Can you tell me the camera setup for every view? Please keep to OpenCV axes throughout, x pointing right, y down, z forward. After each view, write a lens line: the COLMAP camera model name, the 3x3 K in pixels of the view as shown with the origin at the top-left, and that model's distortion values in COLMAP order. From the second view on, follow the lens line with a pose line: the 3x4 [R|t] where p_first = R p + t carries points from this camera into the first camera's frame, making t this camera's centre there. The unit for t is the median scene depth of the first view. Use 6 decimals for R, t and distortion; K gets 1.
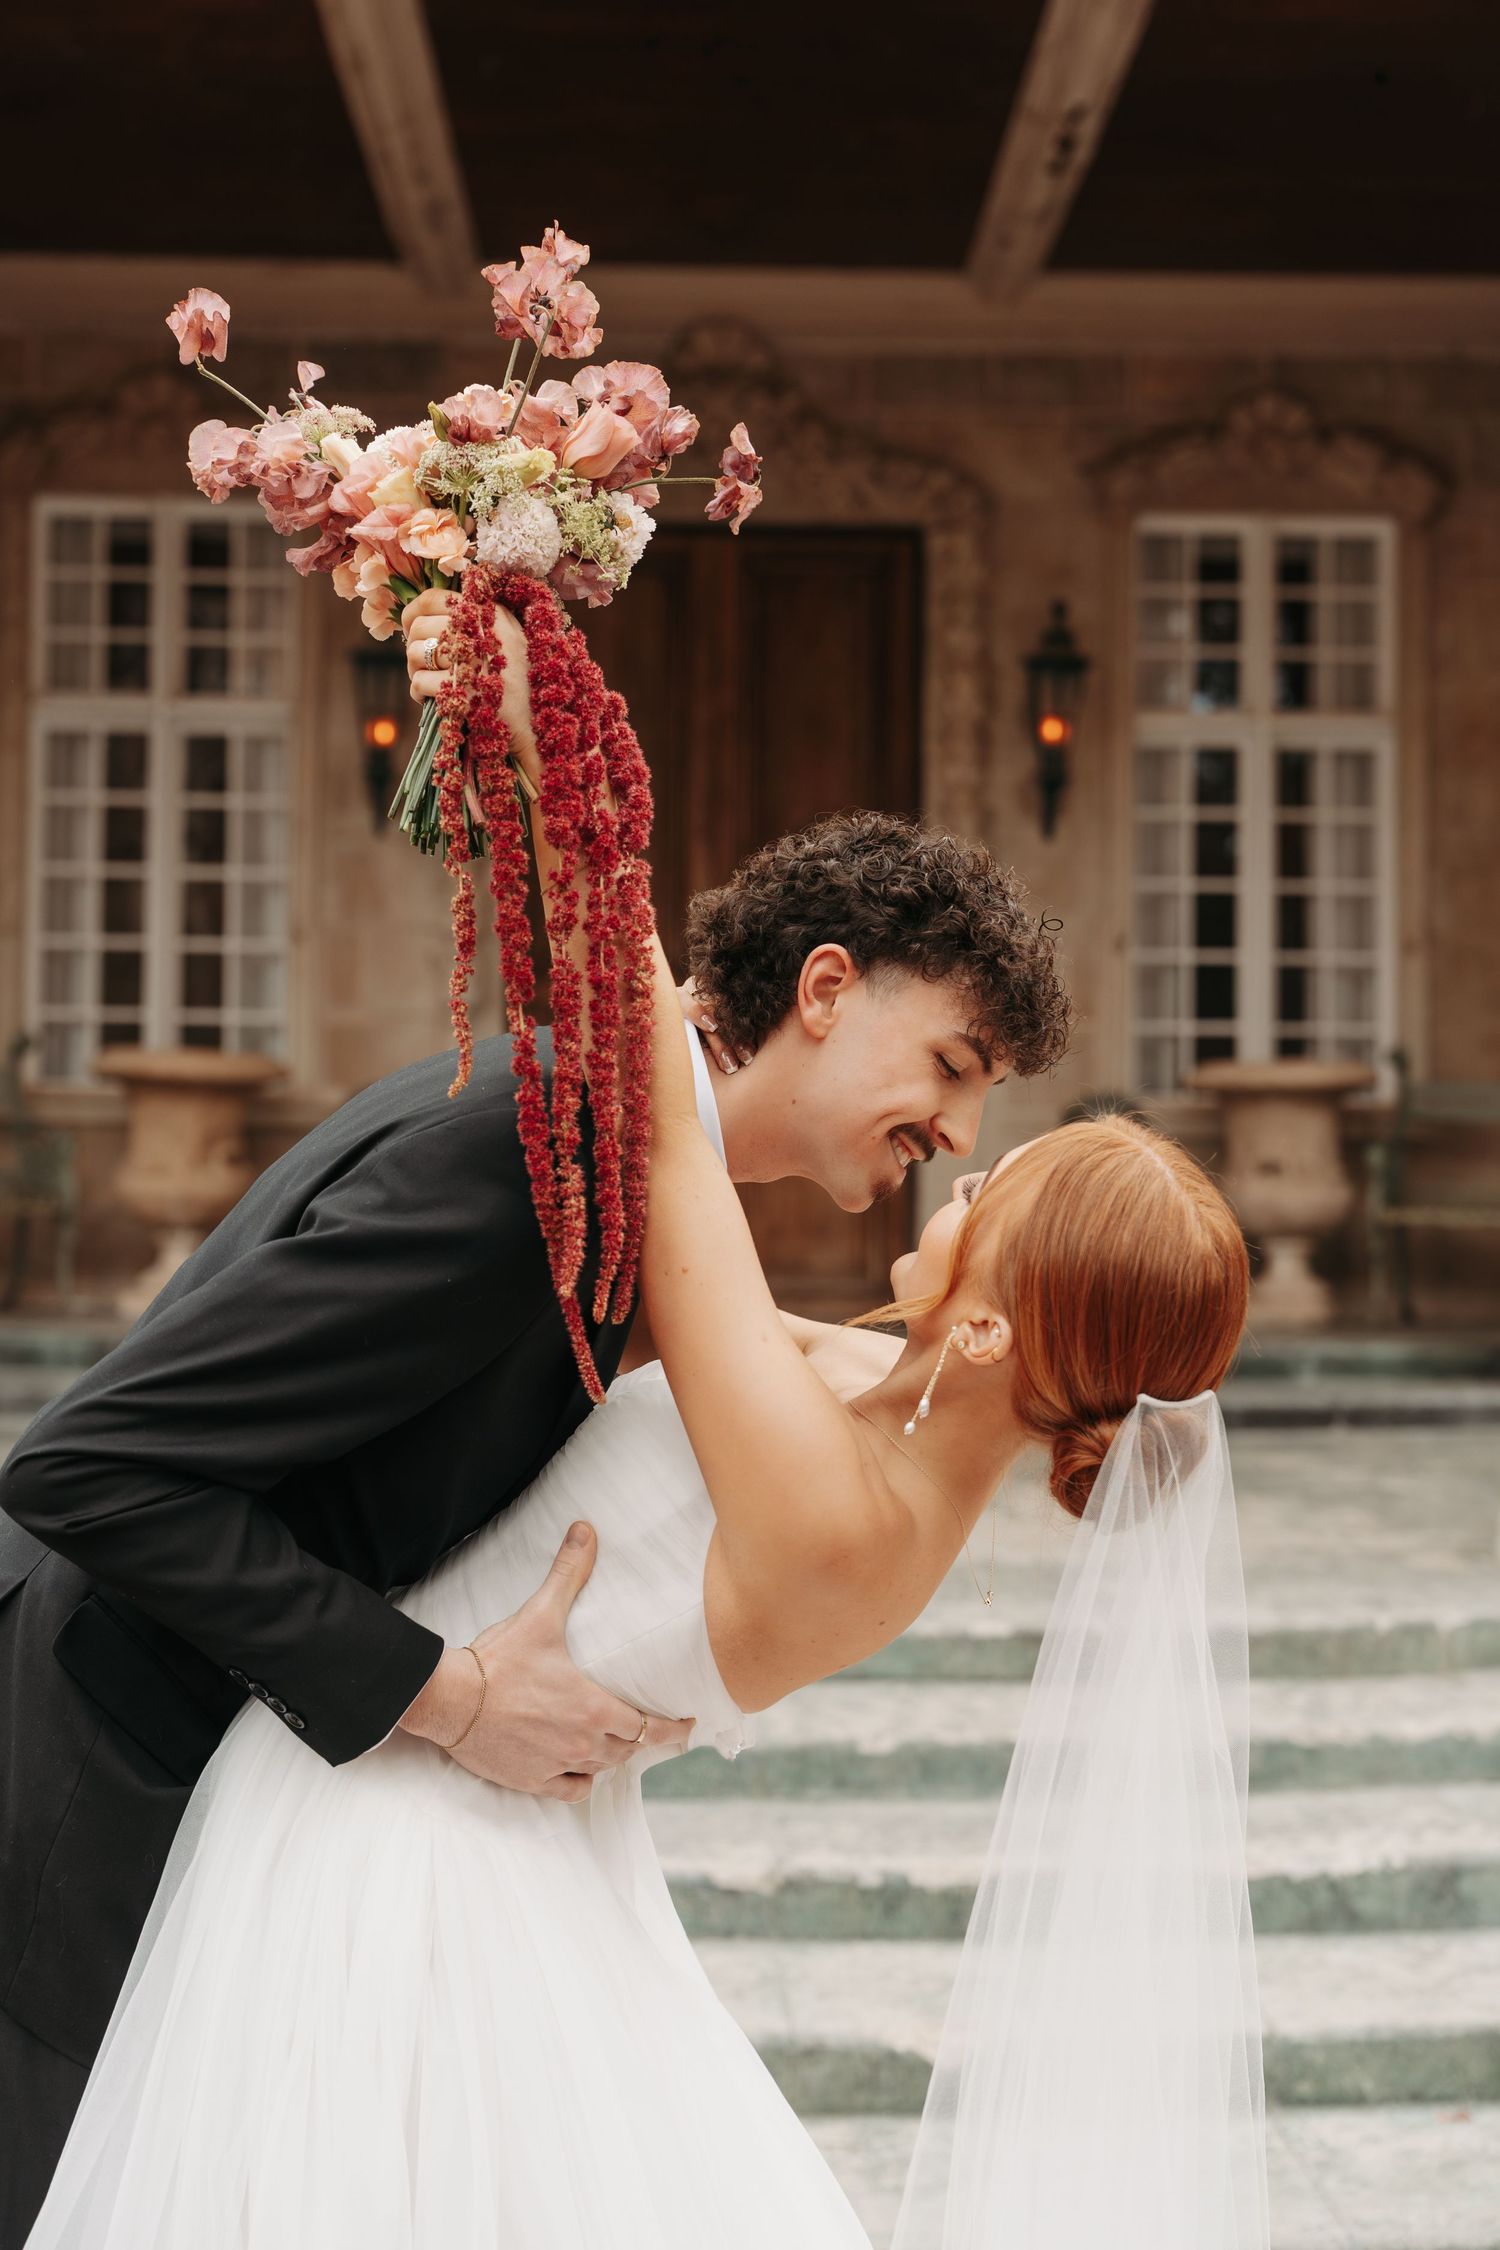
lens RADIAL K [[3330.1, 0, 746.4], [0, 3330.1, 1082.0], [0, 0, 1]] dist [0.011603, 0.026982]
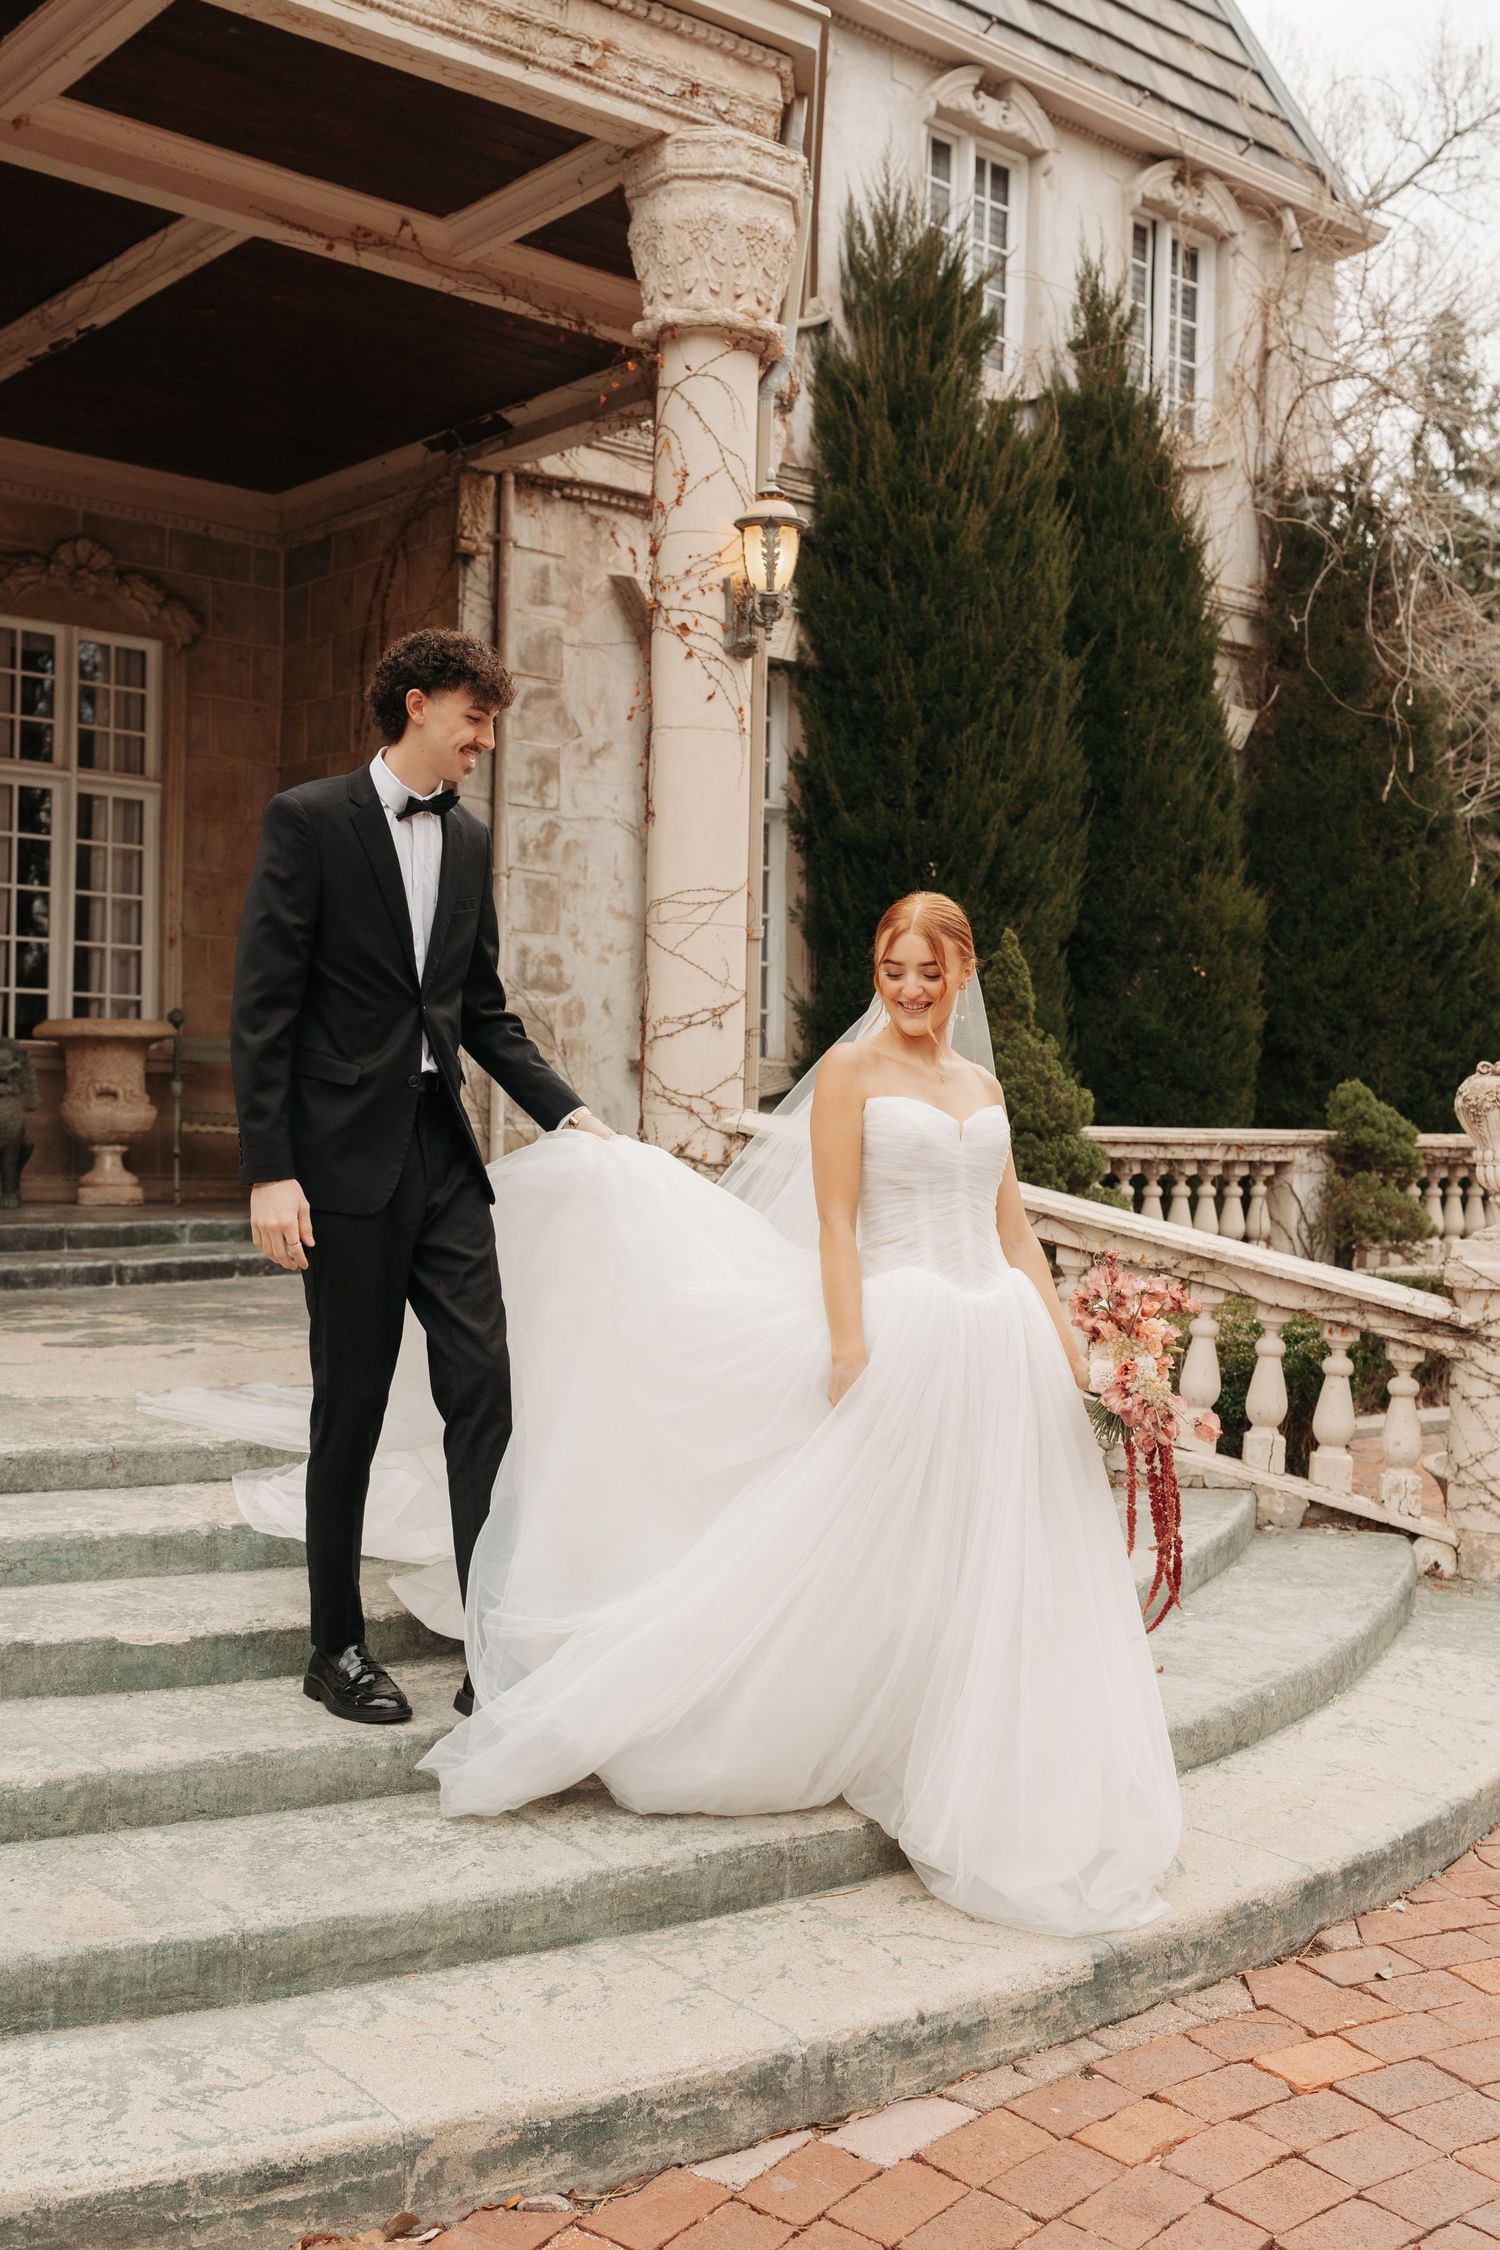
lens RADIAL K [[2294.1, 0, 751.5], [0, 2294.1, 1124.0], [0, 0, 1]] dist [0.021113, -0.047552]
pose [[0.773382, 0.005034, 0.633920, -0.237784], [-0.035525, 0.998741, 0.035410, -0.005443], [-0.632944, -0.049905, 0.772587, 0.064444]]
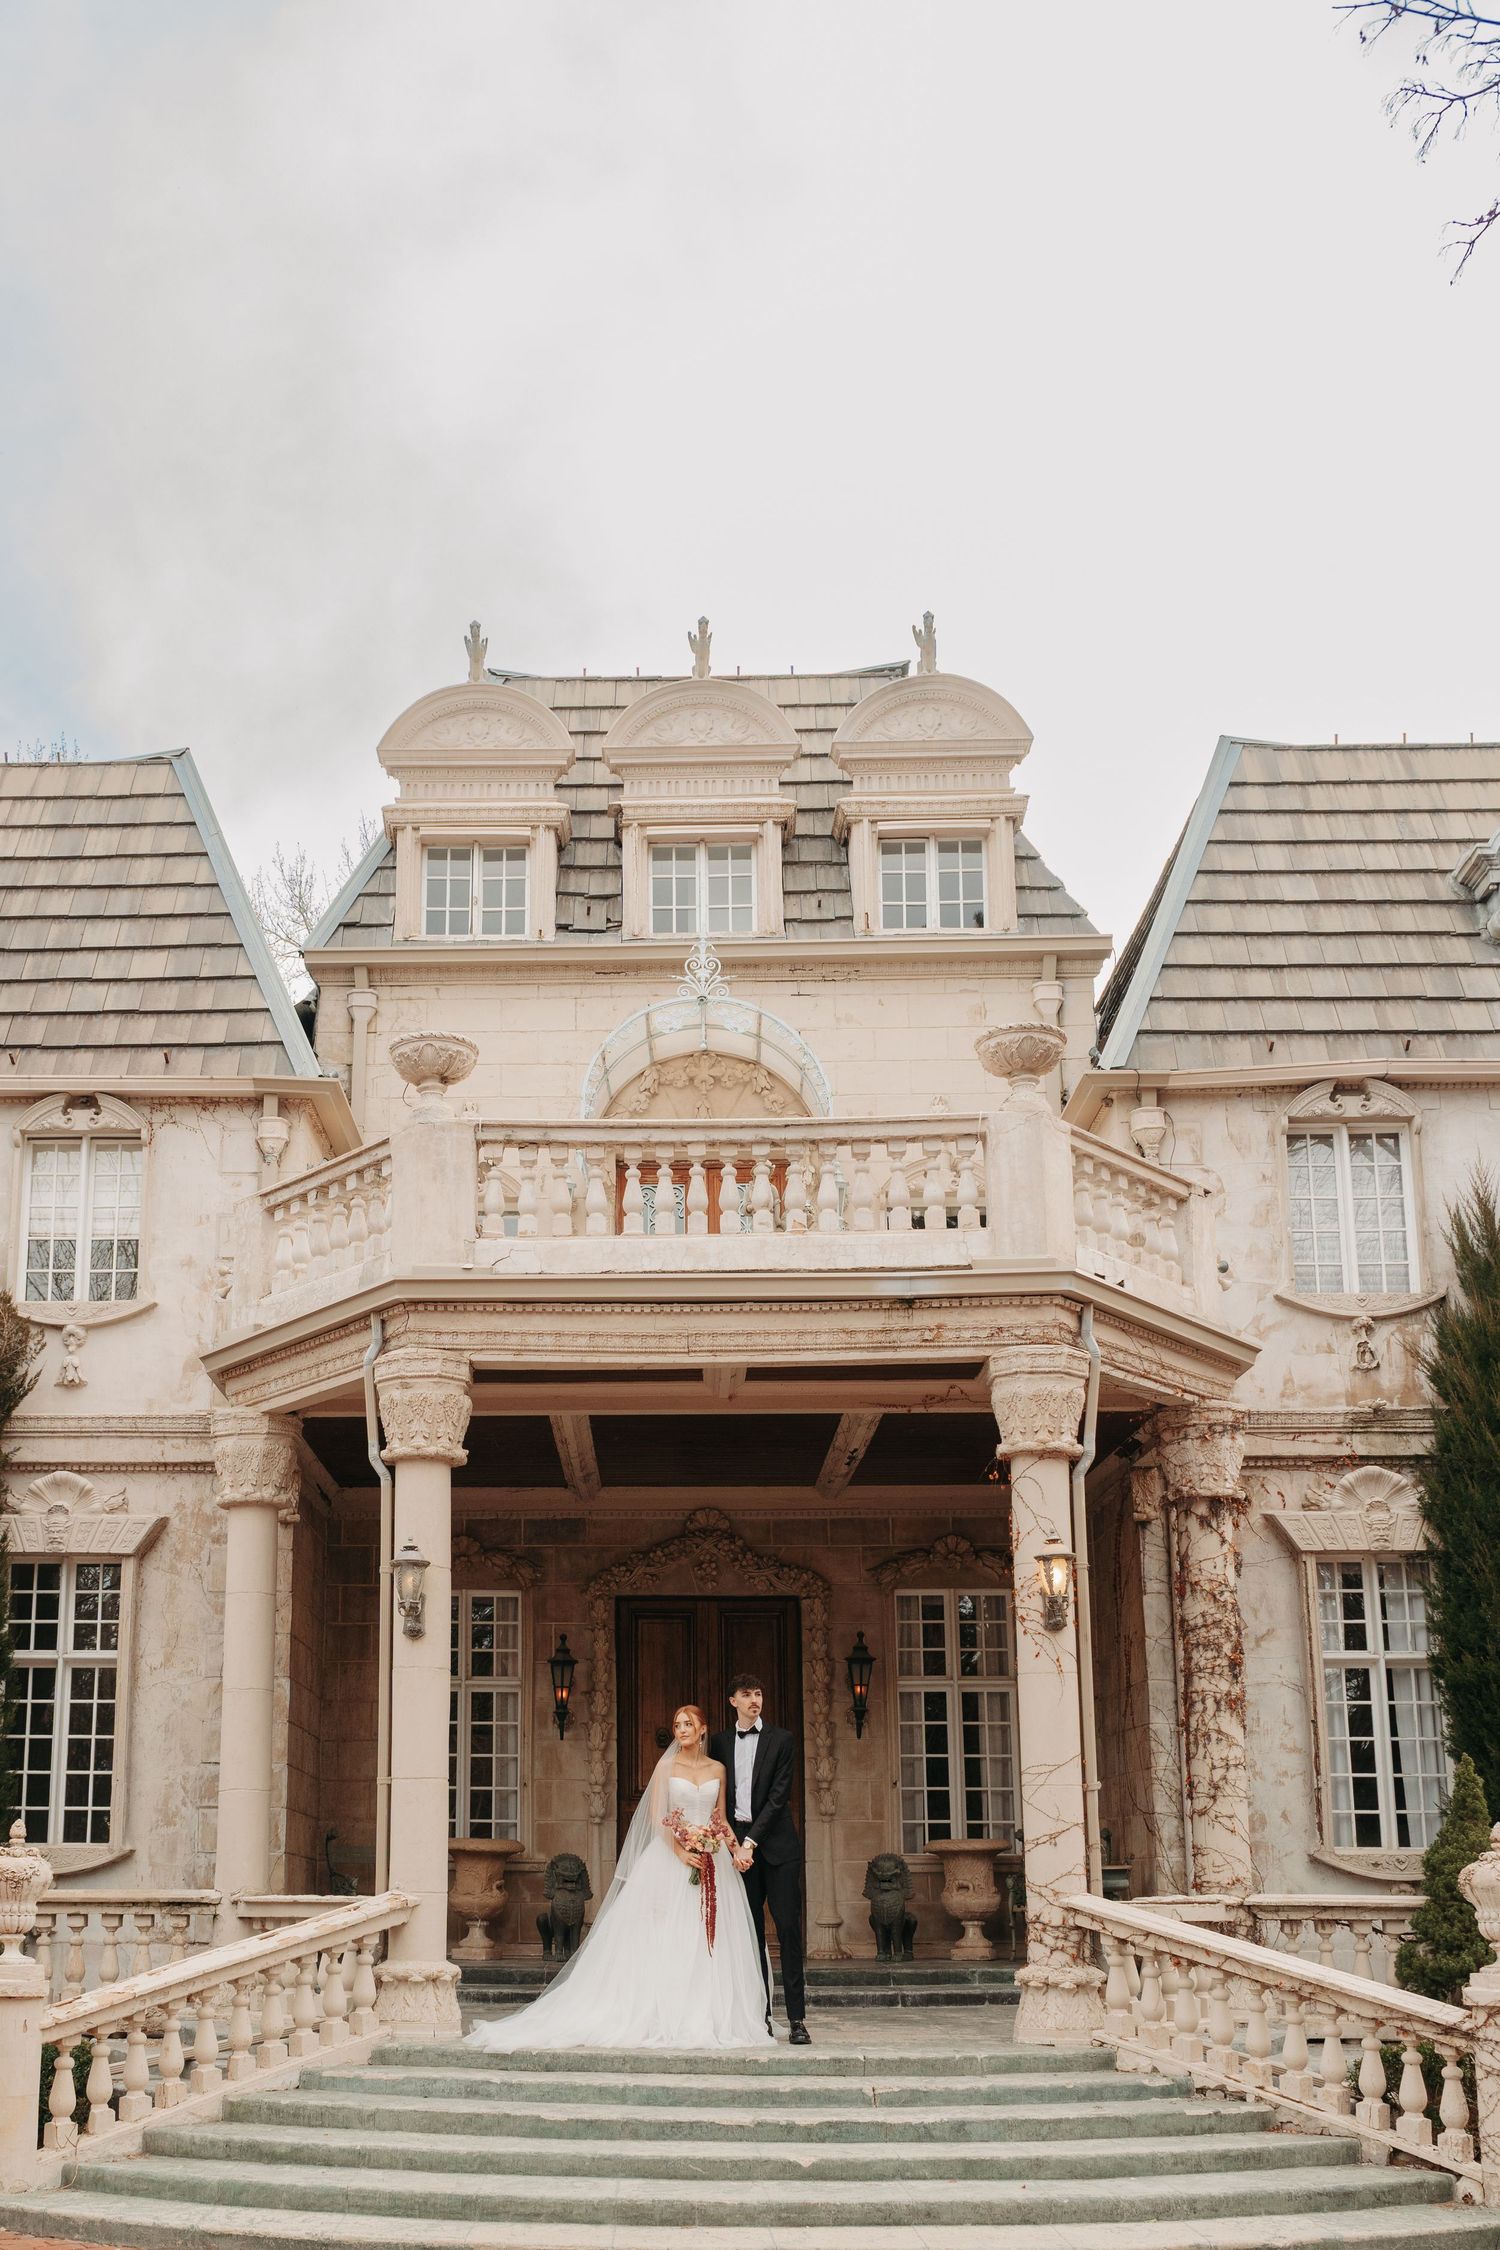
lens RADIAL K [[2277.1, 0, 558.8], [0, 2277.1, 1404.7], [0, 0, 1]] dist [-0.004413, -0.017048]
pose [[0.997973, -0.020906, -0.060111, -0.013986], [0.010289, 0.985082, -0.171780, -0.031799], [0.062805, 0.170813, 0.983300, -0.545404]]
